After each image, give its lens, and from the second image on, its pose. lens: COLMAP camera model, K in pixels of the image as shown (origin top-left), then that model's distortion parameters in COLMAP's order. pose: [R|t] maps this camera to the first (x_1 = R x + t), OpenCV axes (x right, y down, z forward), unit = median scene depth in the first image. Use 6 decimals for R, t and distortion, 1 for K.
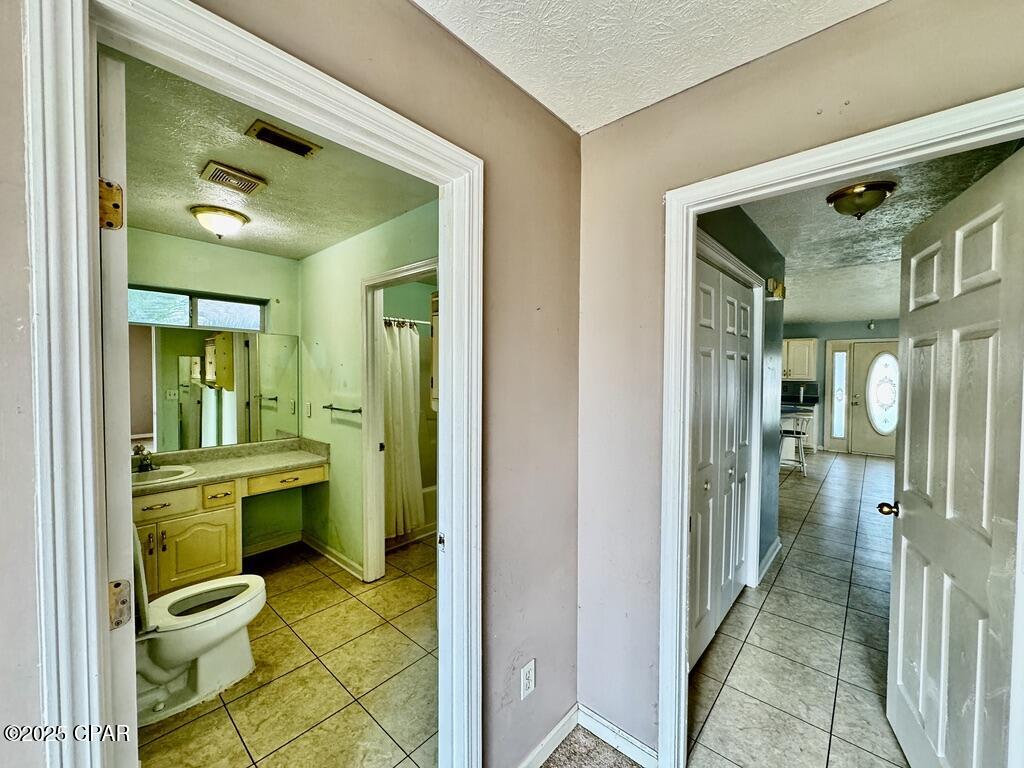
lens RADIAL K [[409.2, 0, 512.8], [0, 409.2, 382.3], [0, 0, 1]] dist [-0.002991, 0.000285]
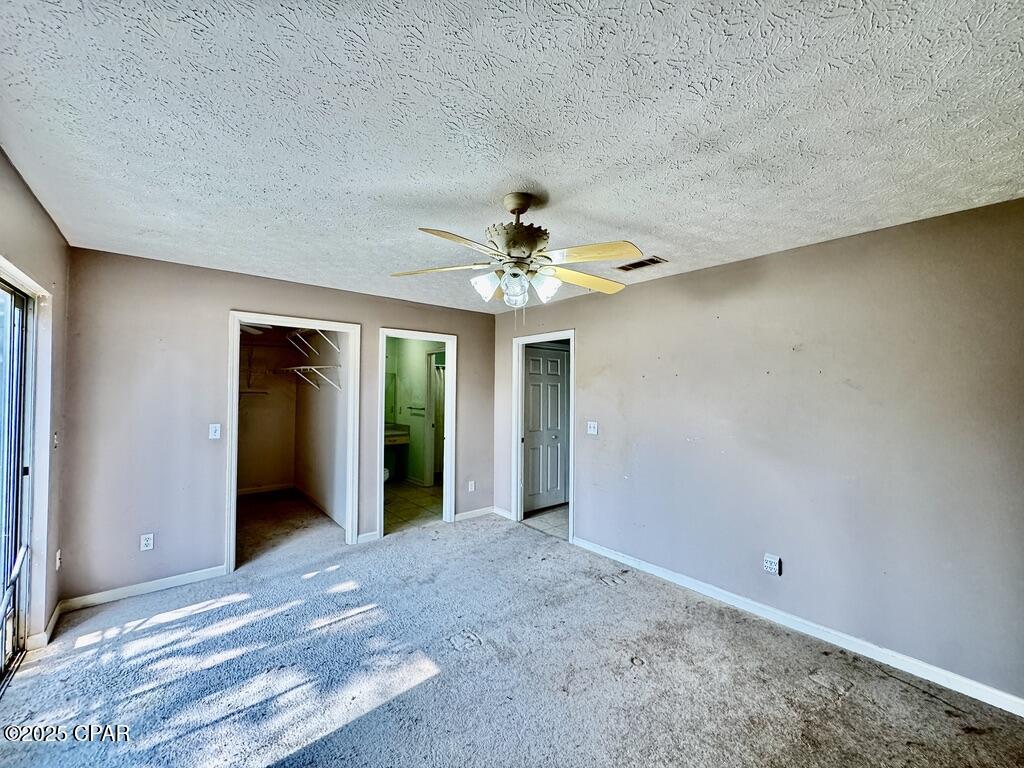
lens RADIAL K [[410.3, 0, 512.3], [0, 410.3, 382.3], [0, 0, 1]] dist [-0.002437, 0.000200]
pose [[0.989365, 0.003253, -0.145421, 0.407167], [-0.009962, 0.998918, -0.045431, 0.022258], [0.145116, 0.046397, 0.988326, -1.091075]]
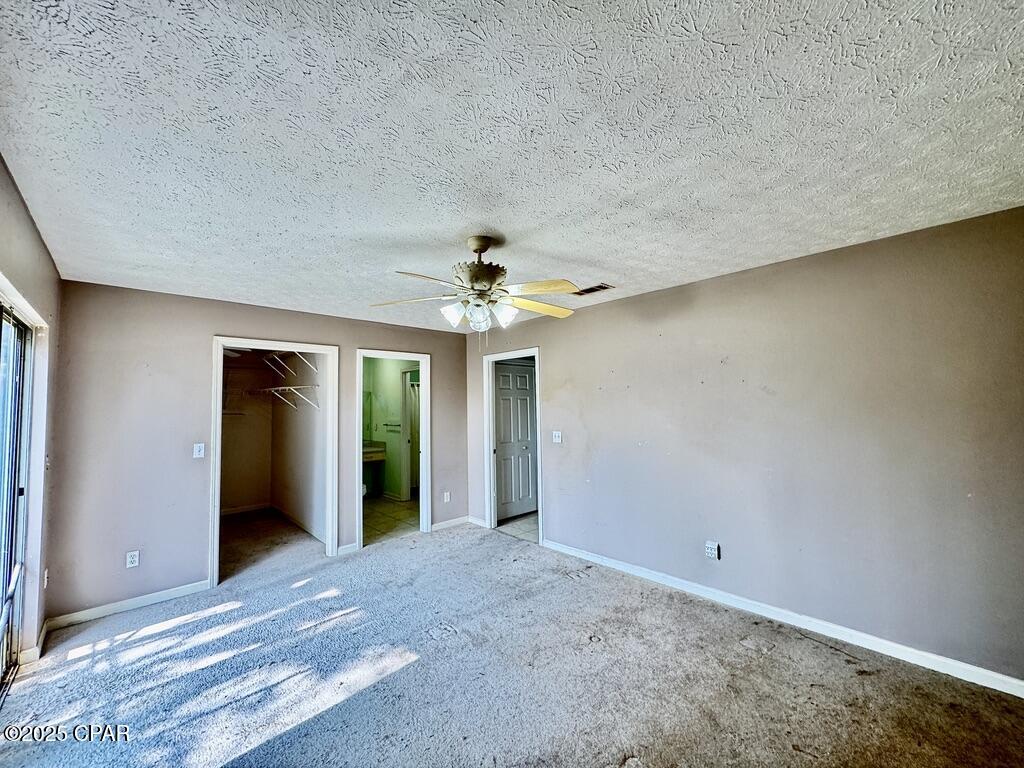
lens RADIAL K [[410.3, 0, 512.3], [0, 410.3, 382.3], [0, 0, 1]] dist [-0.002437, 0.000200]
pose [[0.995962, -0.025674, -0.086024, 0.441368], [0.018515, 0.996377, -0.083003, 0.031573], [0.087843, 0.081075, 0.992830, -1.197002]]
